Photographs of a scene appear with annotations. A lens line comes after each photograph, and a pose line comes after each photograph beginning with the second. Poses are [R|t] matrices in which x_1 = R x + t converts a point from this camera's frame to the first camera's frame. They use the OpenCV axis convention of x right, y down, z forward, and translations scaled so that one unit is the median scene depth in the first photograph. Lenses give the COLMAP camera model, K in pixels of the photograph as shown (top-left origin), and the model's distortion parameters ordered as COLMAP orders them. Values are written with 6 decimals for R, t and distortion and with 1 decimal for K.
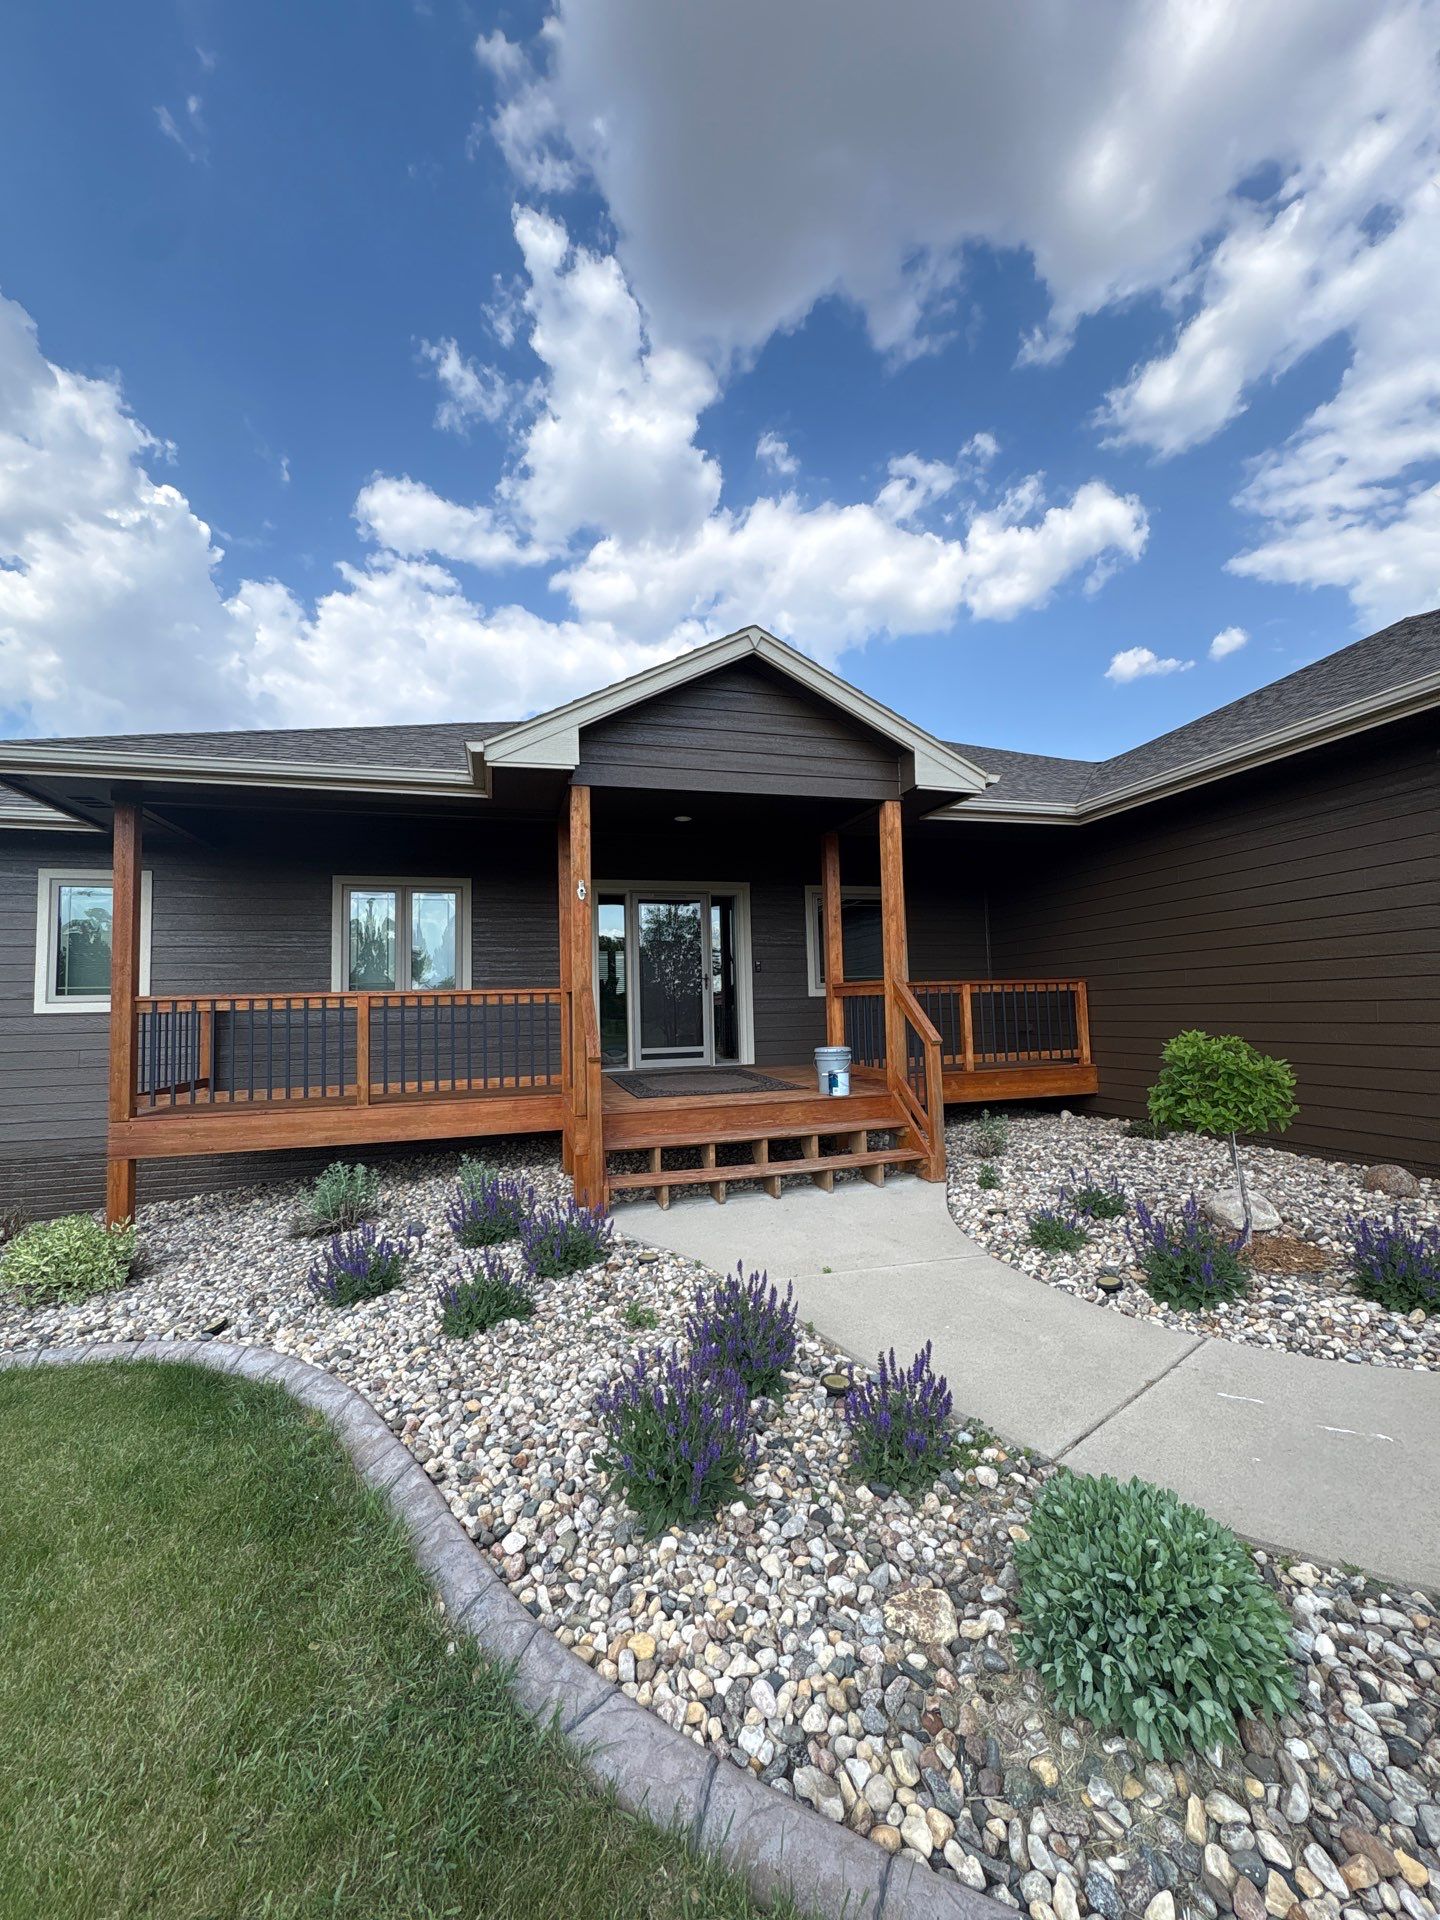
lens RADIAL K [[757.0, 0, 730.0], [0, 757.0, 955.2], [0, 0, 1]] dist [0.000271, 0.000081]
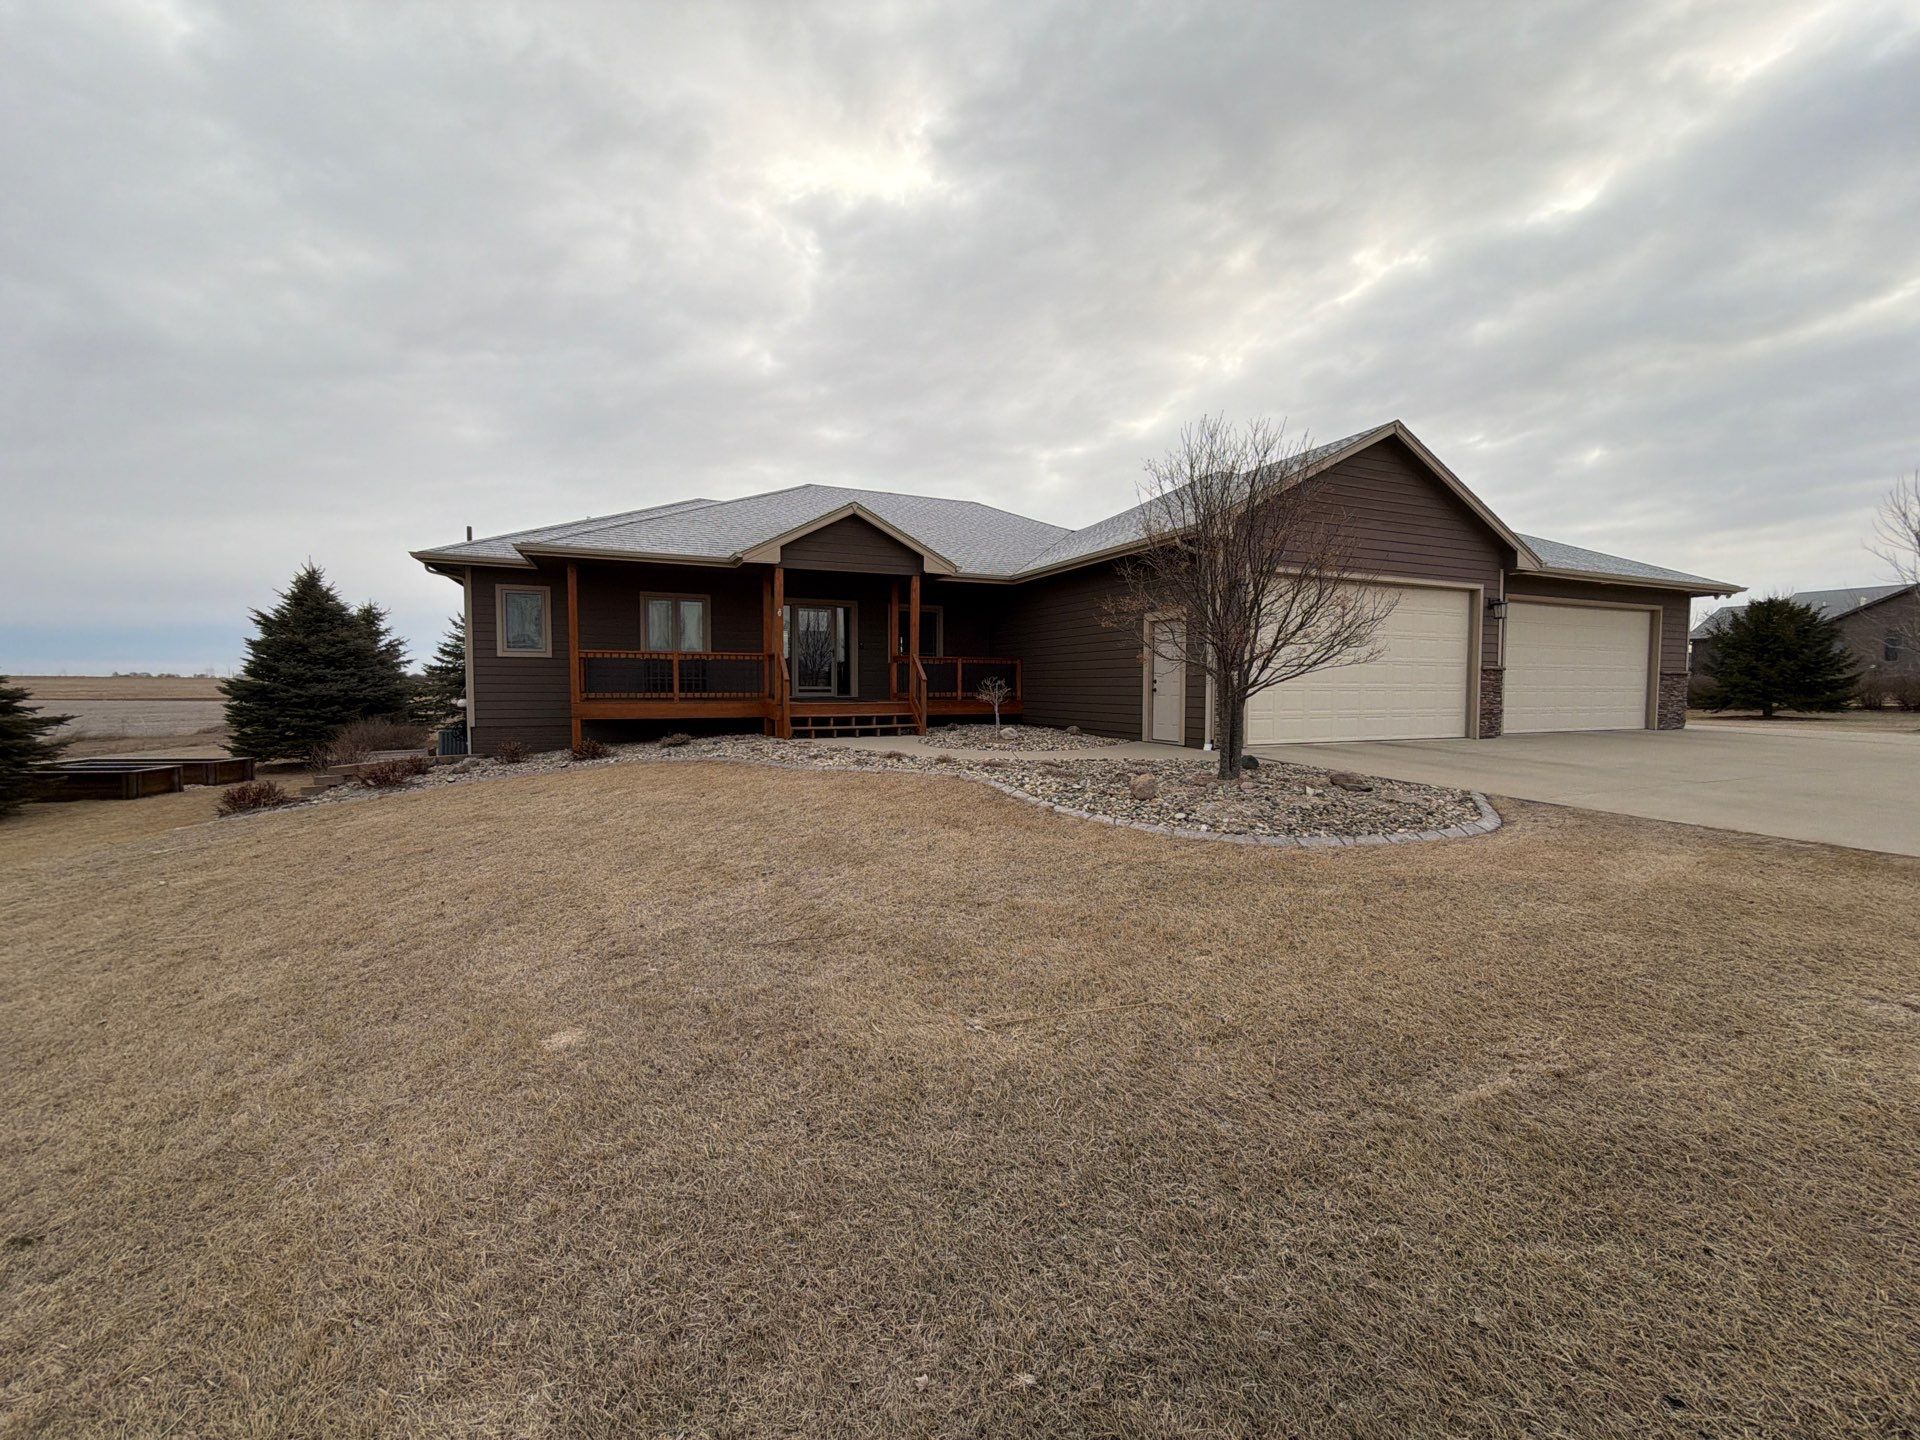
lens RADIAL K [[757.0, 0, 974.2], [0, 757.0, 729.8], [0, 0, 1]] dist [0.000271, 0.000081]
pose [[0.989457, 0.020345, 0.143394, 0.073143], [-0.038517, 0.991394, 0.125118, -0.037545], [-0.139614, -0.129322, 0.981725, -1.368170]]
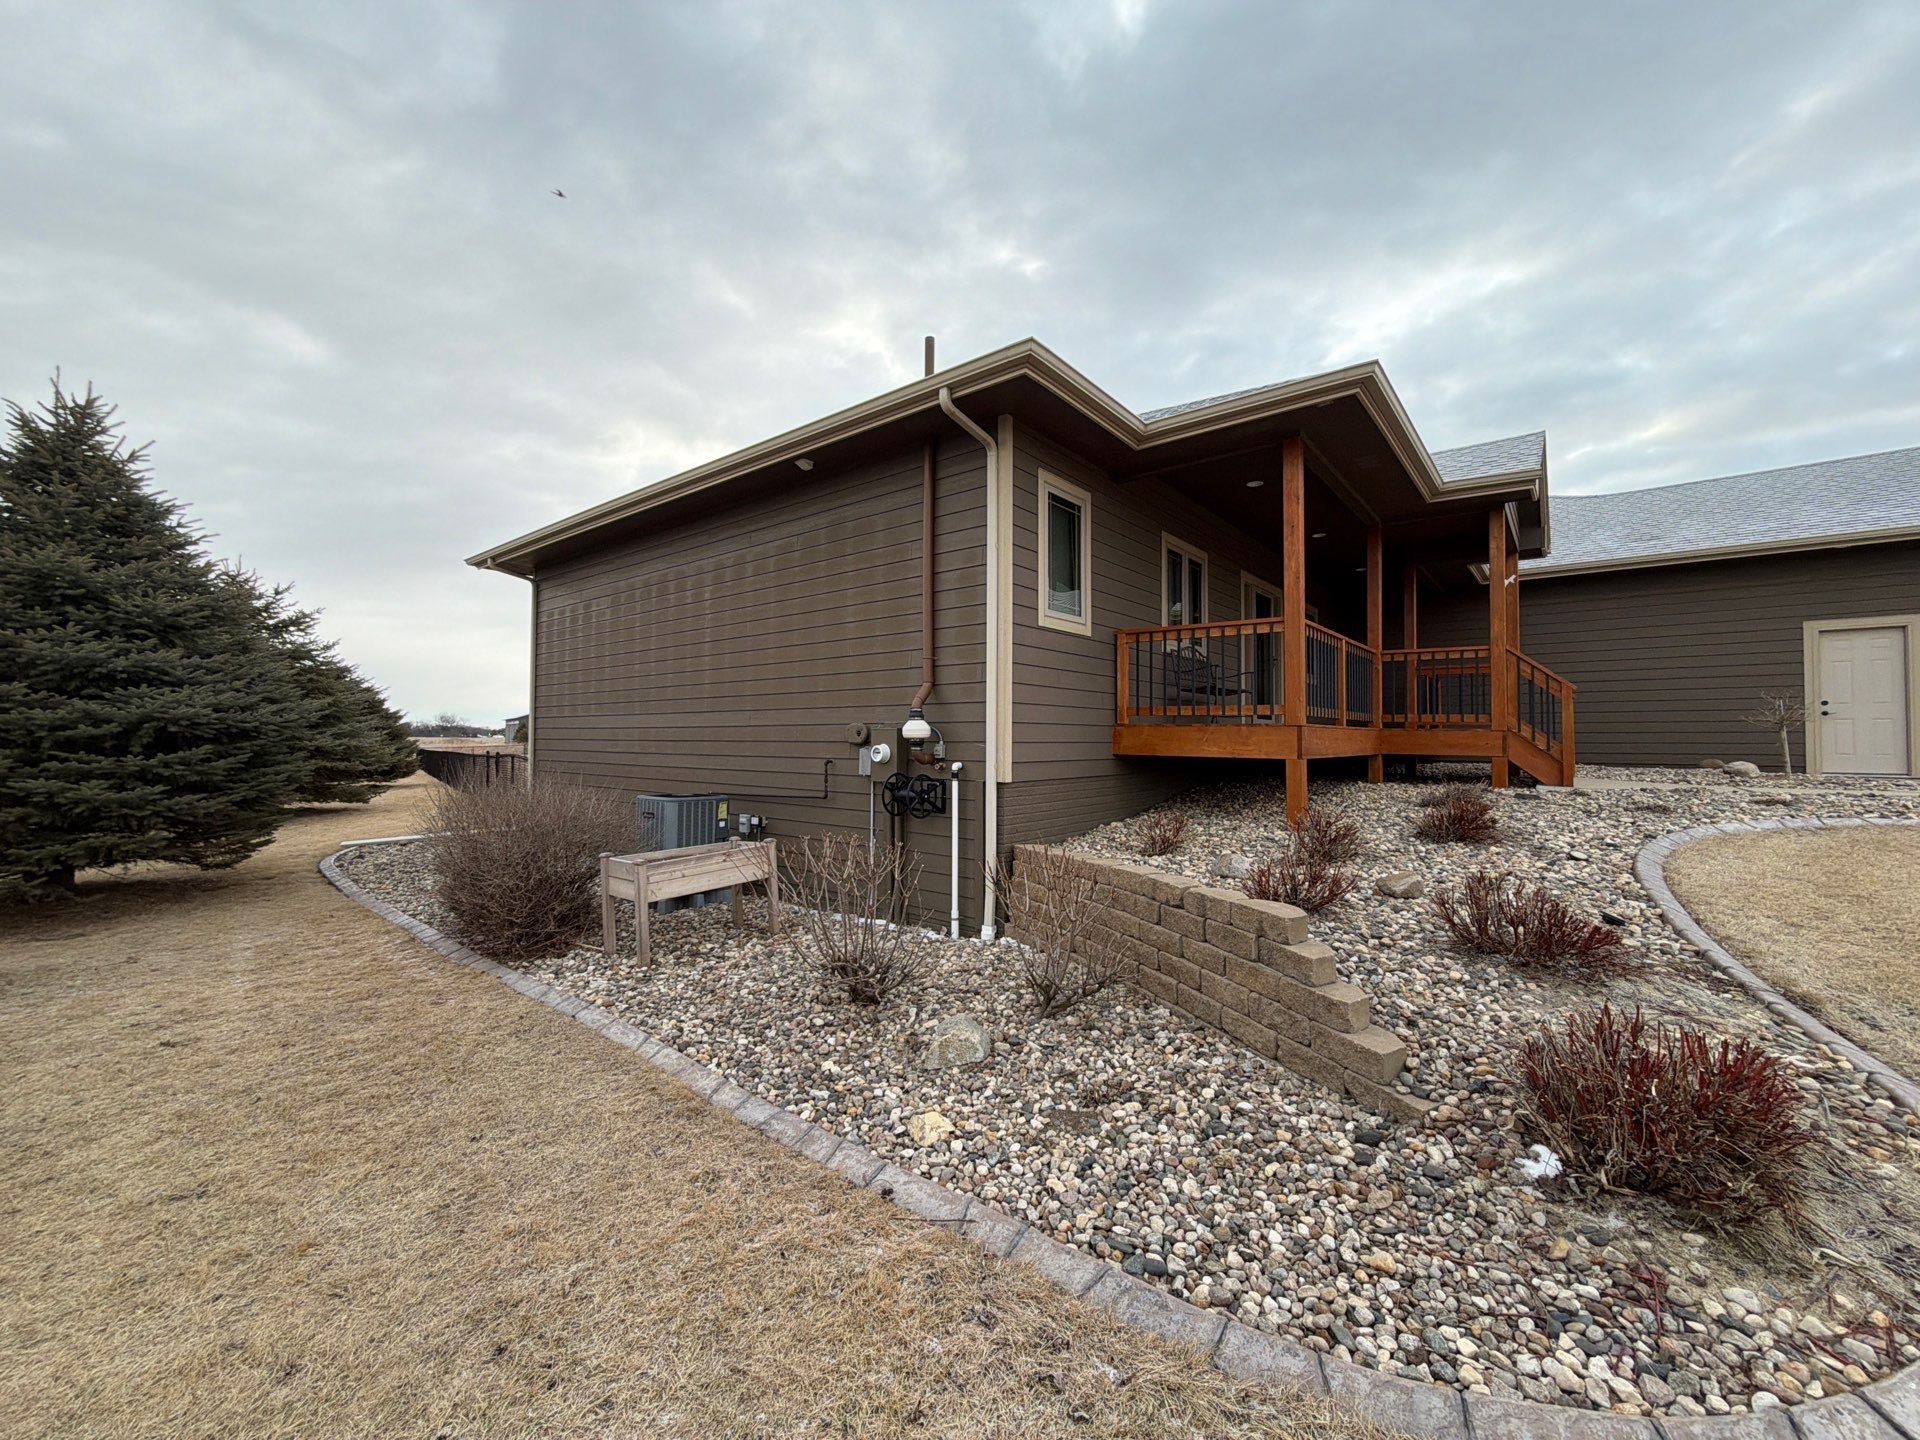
lens RADIAL K [[757.0, 0, 955.5], [0, 757.0, 726.1], [0, 0, 1]] dist [0.000271, 0.000081]
pose [[0.824630, 0.037704, 0.564415, -1.714889], [-0.066214, 0.997351, 0.030115, 0.199665], [-0.561784, -0.062206, 0.824942, 0.329204]]
